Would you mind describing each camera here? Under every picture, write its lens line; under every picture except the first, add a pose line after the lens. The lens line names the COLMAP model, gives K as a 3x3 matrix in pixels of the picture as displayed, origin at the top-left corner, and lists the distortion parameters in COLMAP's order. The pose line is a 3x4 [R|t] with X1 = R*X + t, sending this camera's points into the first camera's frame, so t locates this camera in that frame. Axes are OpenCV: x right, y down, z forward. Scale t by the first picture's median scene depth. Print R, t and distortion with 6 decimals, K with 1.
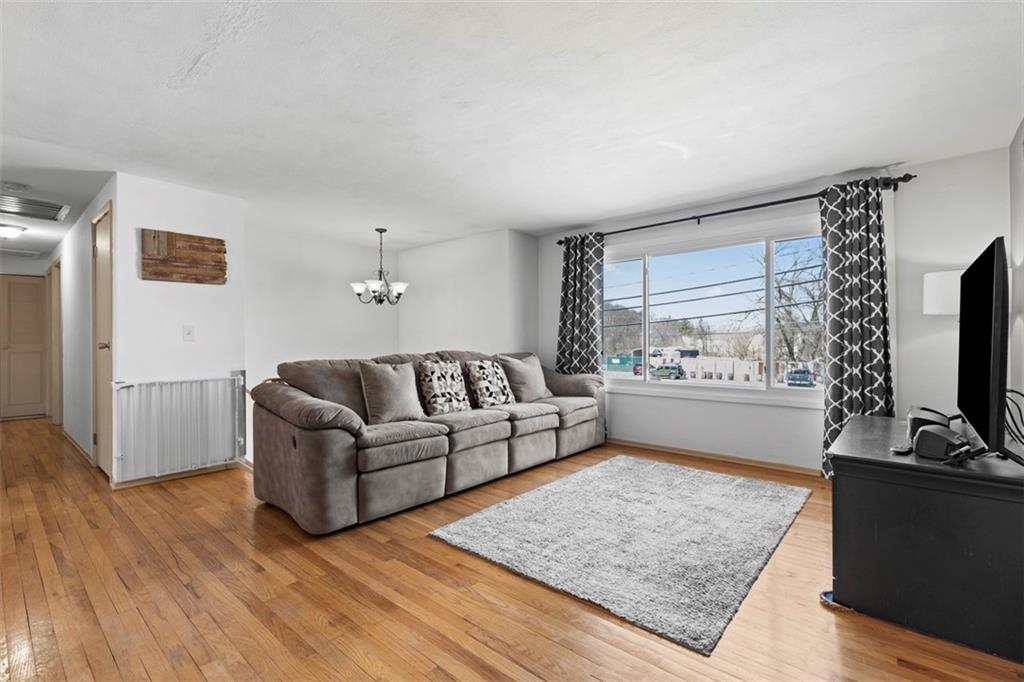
lens RADIAL K [[465.0, 0, 522.5], [0, 465.0, 342.5], [0, 0, 1]] dist [0.011949, -0.001784]
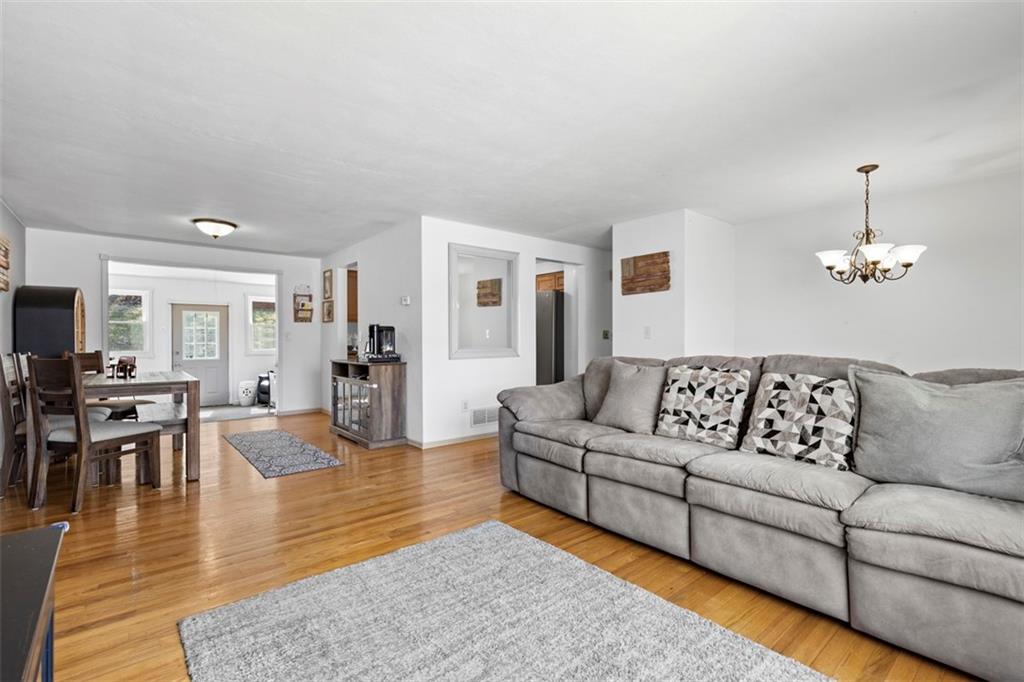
lens RADIAL K [[465.0, 0, 522.4], [0, 465.0, 341.1], [0, 0, 1]] dist [0.011949, -0.001784]
pose [[-0.159538, 0.009254, -0.987148, 0.602704], [0.002563, 0.999957, 0.008960, -0.008351], [0.987188, -0.001100, -0.159555, 0.882840]]
